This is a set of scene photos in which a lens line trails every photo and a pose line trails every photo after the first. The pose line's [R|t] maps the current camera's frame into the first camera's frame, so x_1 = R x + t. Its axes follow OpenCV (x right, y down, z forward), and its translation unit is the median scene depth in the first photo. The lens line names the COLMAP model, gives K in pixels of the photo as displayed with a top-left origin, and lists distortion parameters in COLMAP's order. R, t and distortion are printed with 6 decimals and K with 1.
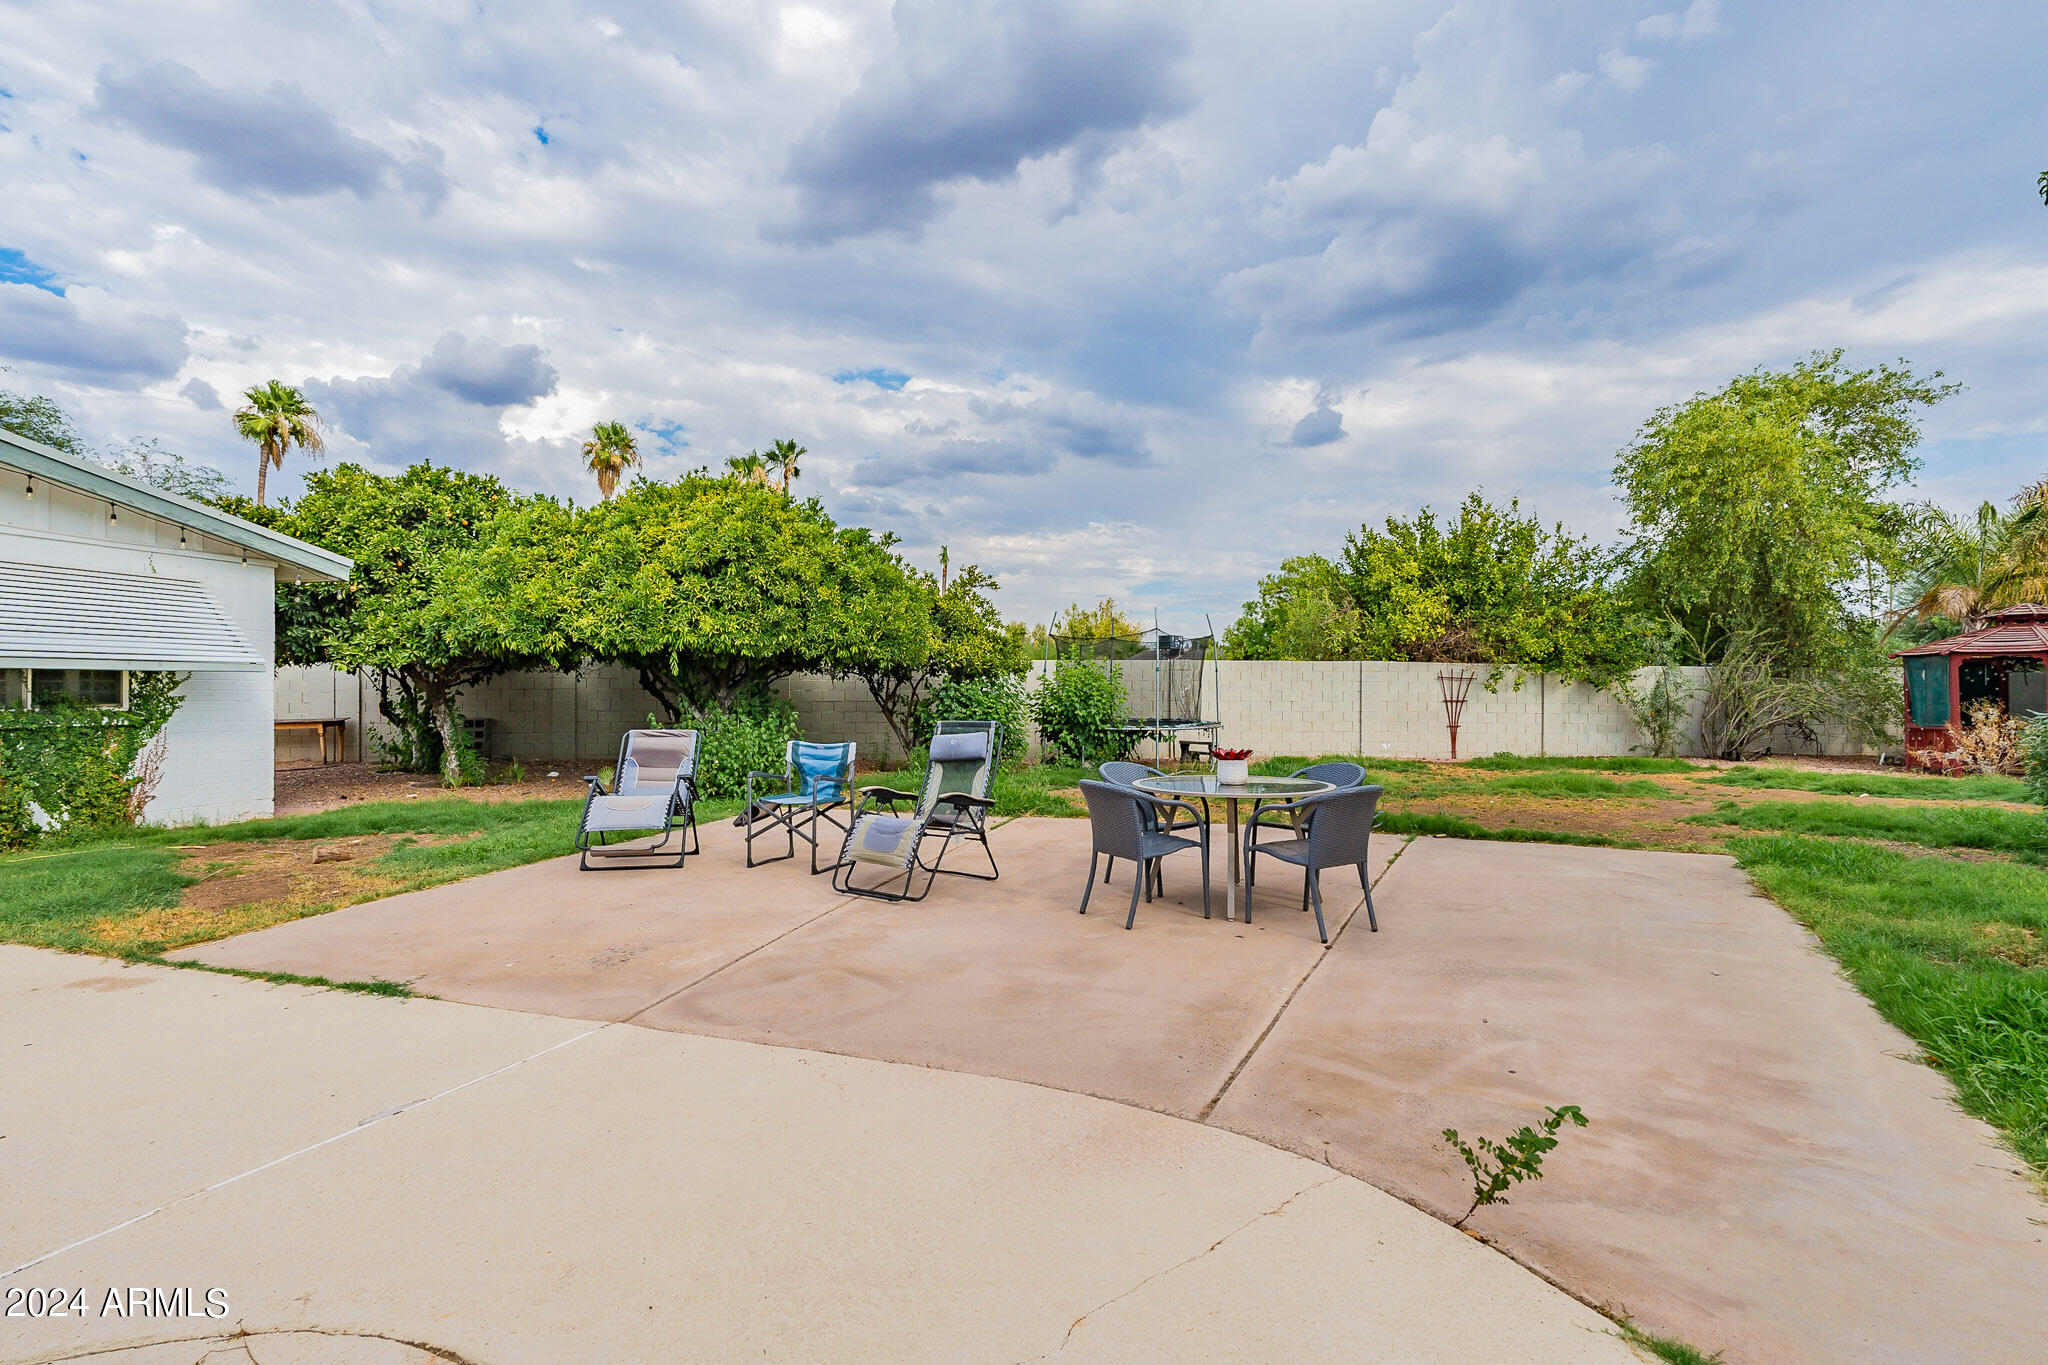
lens RADIAL K [[952.4, 0, 1028.2], [0, 952.4, 685.3], [0, 0, 1]] dist [-0.000936, 0.000420]
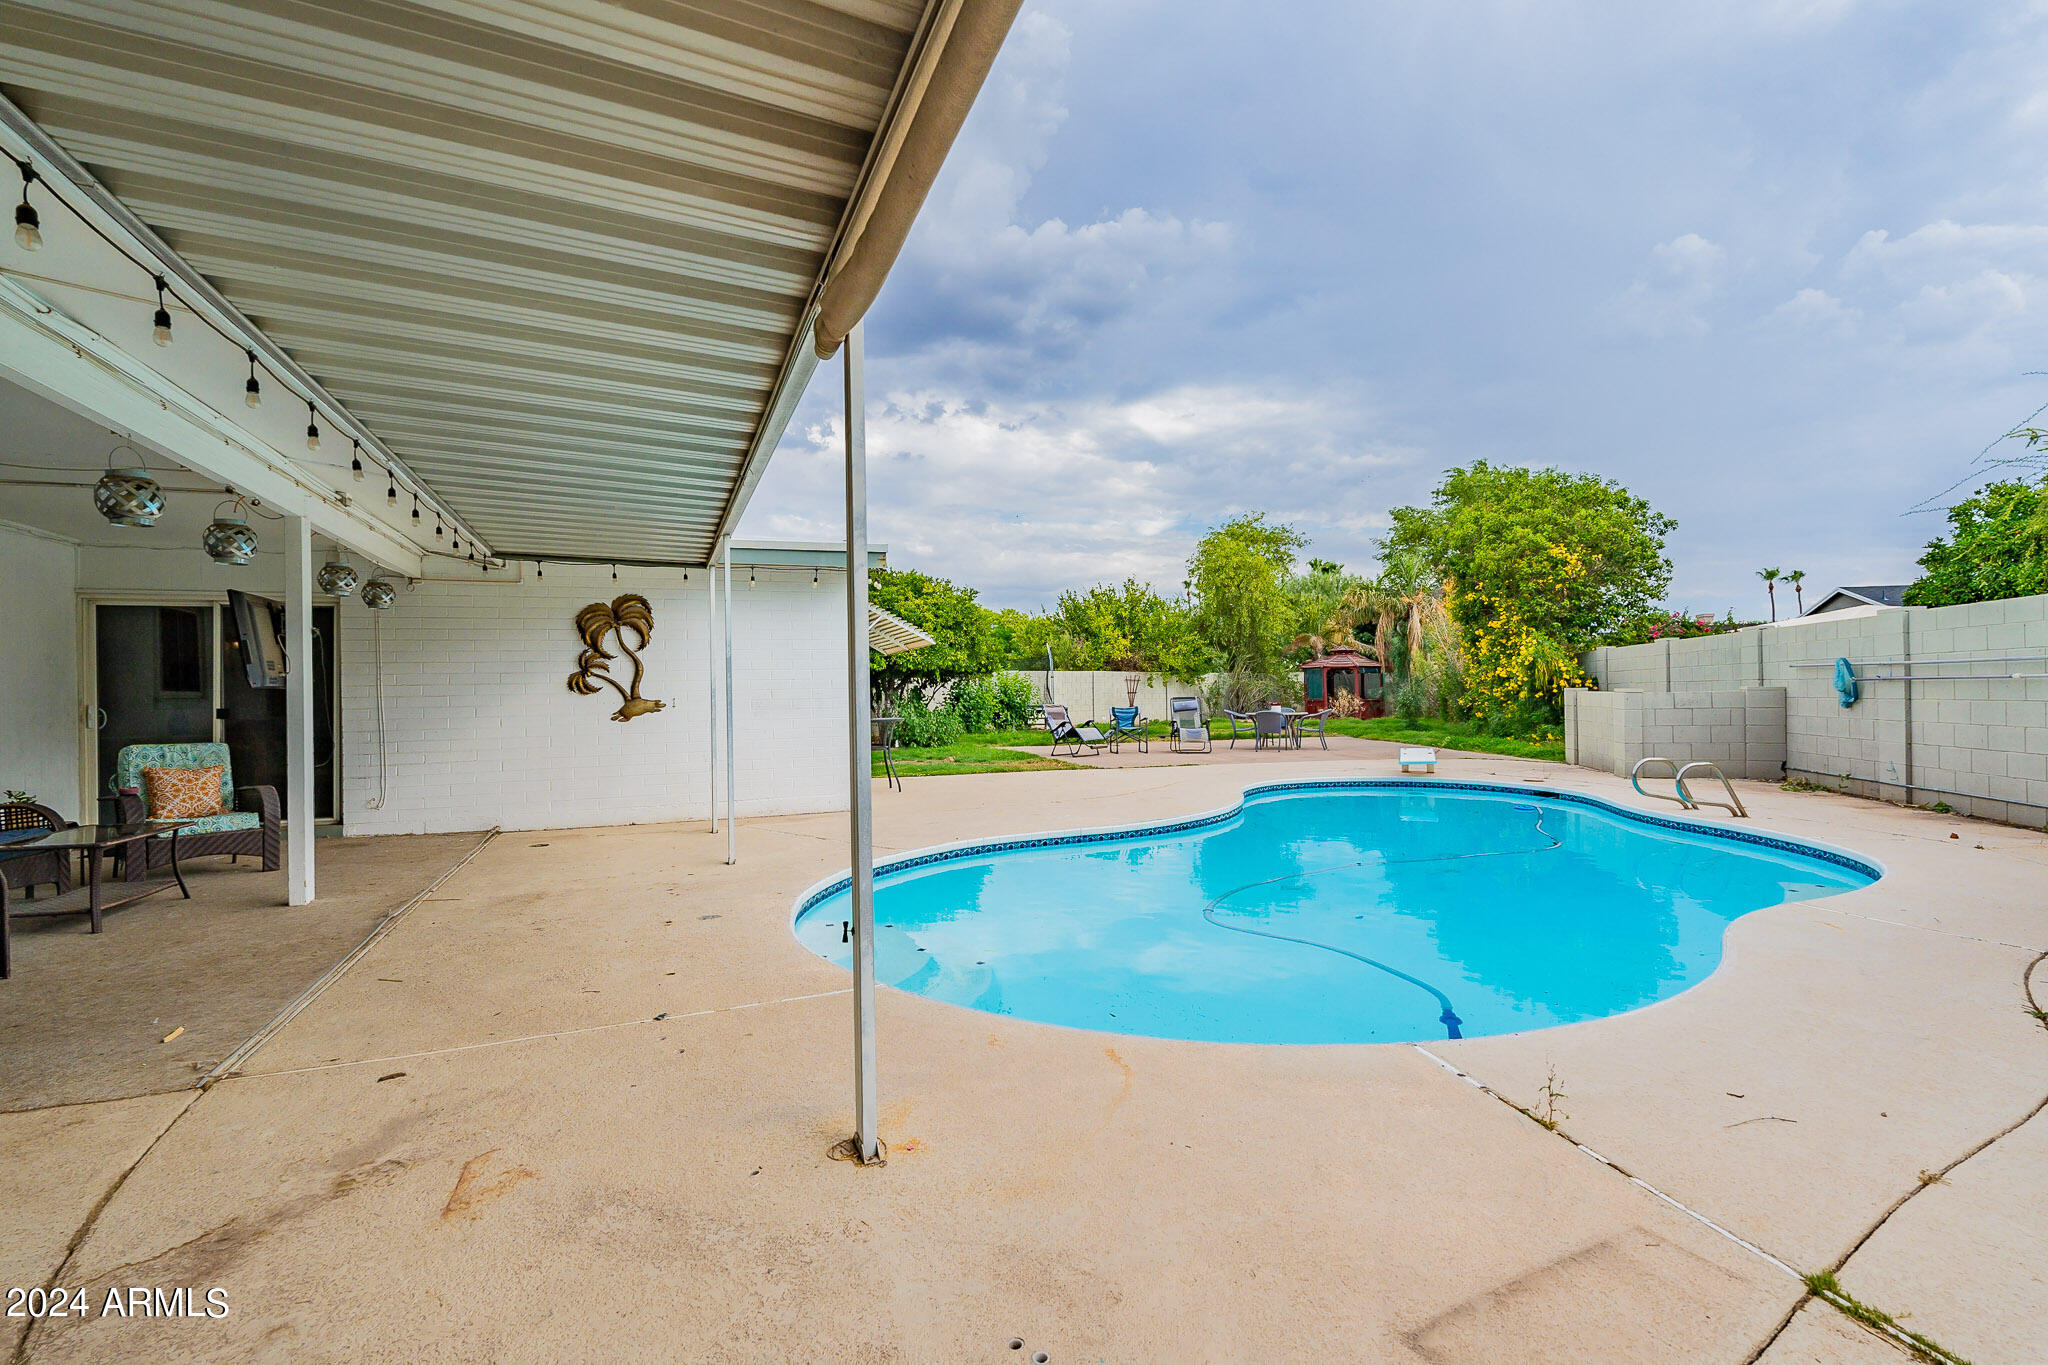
lens RADIAL K [[904.3, 0, 1039.3], [0, 904.3, 690.1], [0, 0, 1]] dist [-0.000856, -0.000550]
pose [[0.830031, -0.014710, 0.557524, -0.674988], [0.013497, 0.999889, 0.006287, -0.001091], [-0.557554, 0.002306, 0.830137, -0.348186]]
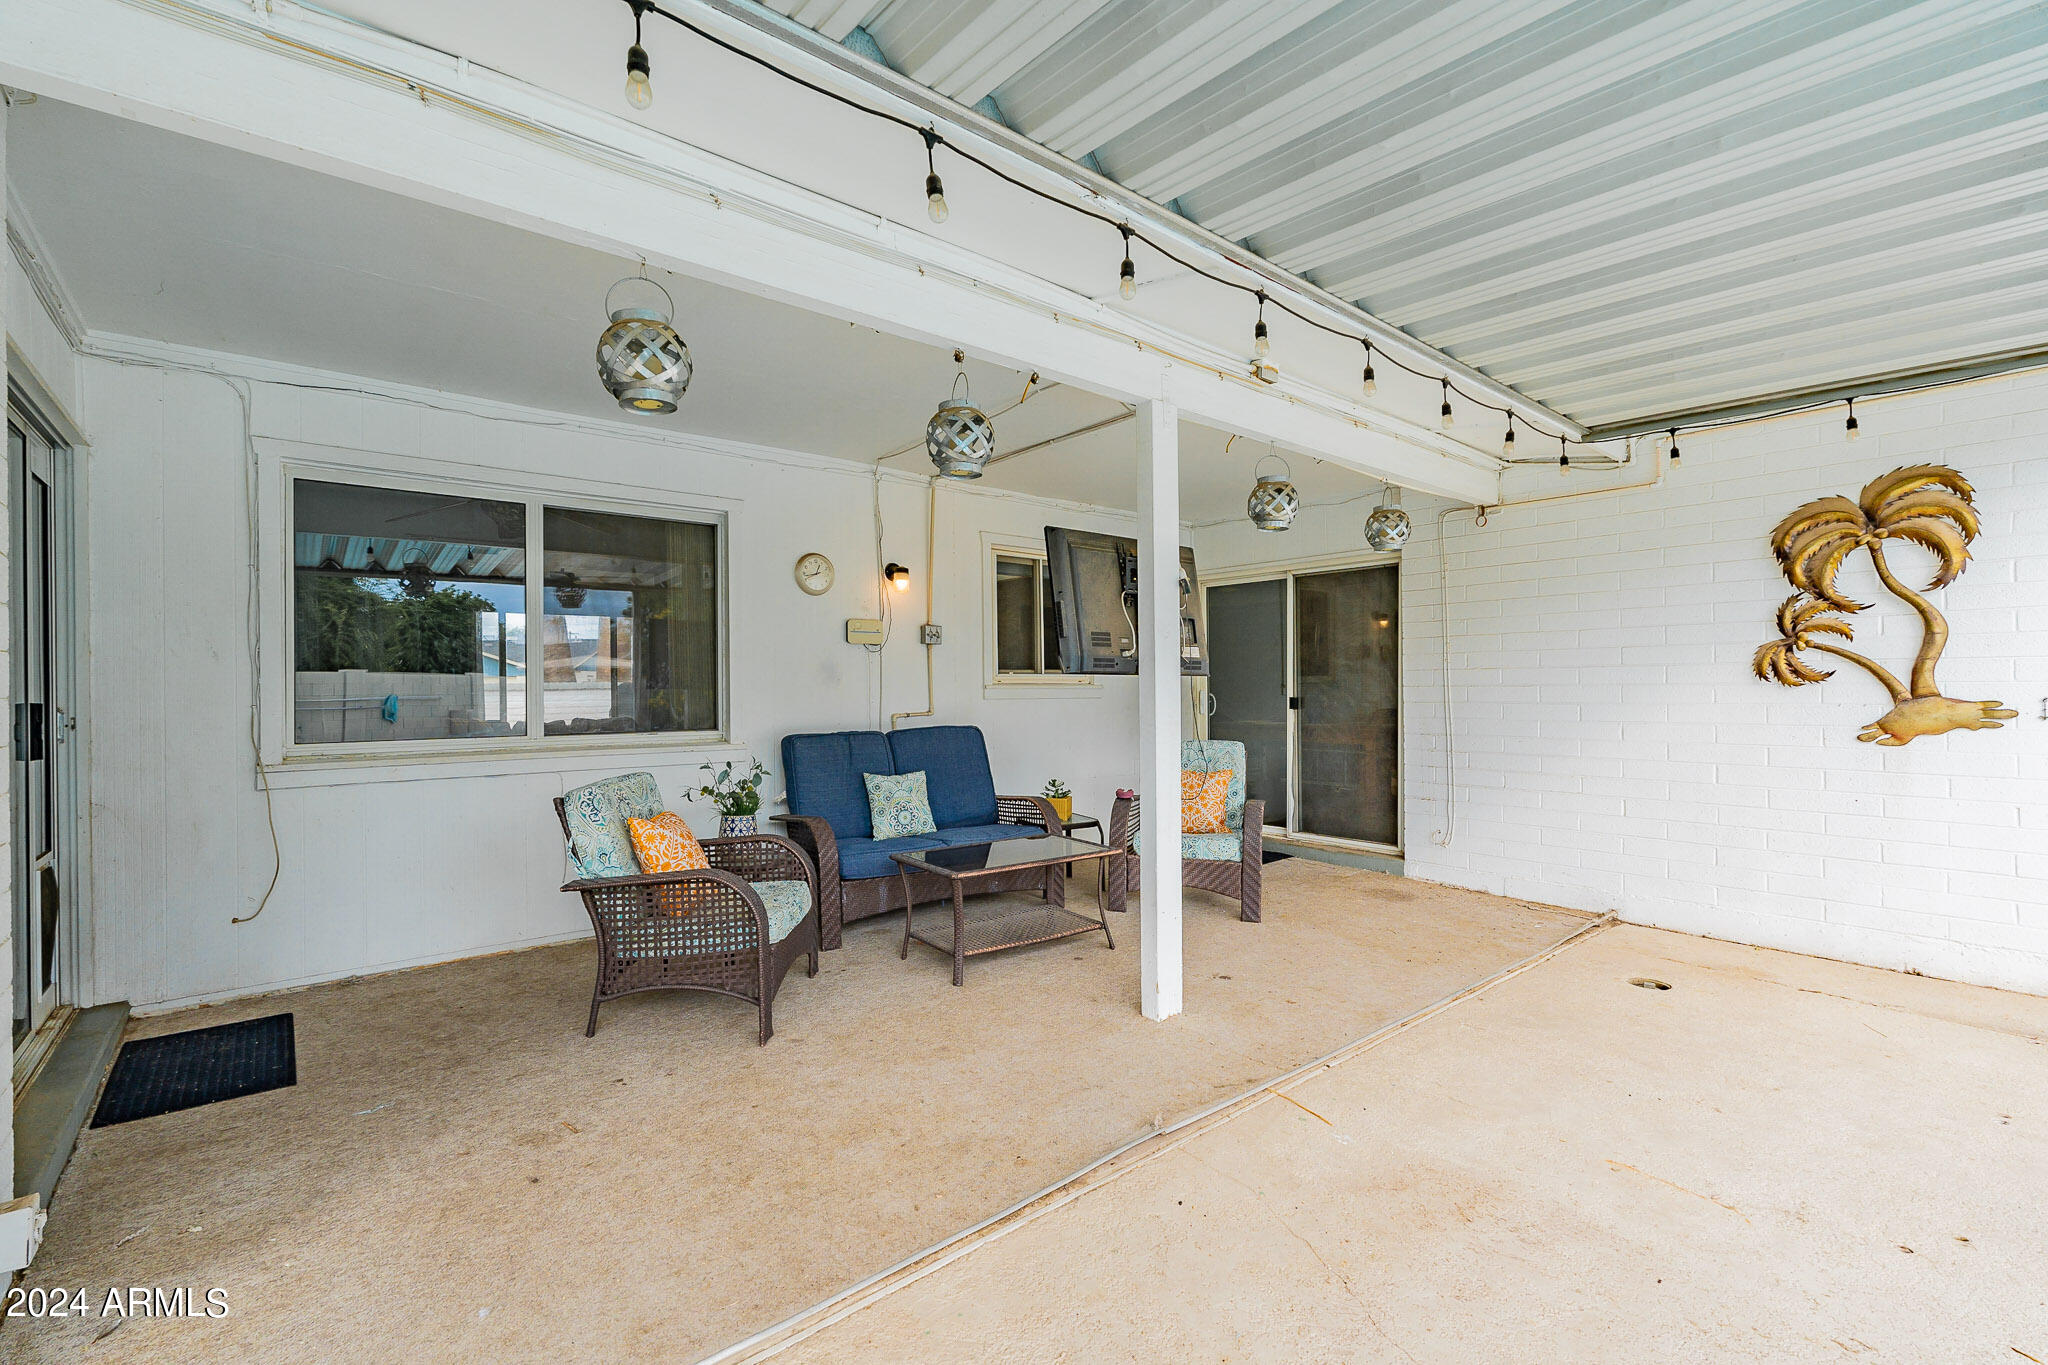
lens RADIAL K [[904.3, 0, 1010.7], [0, 904.3, 674.4], [0, 0, 1]] dist [-0.000856, -0.000550]
pose [[0.771686, -0.010621, -0.635914, -0.619992], [0.007140, 0.999942, -0.008037, -0.001751], [0.635963, 0.001661, 0.771718, -0.147241]]
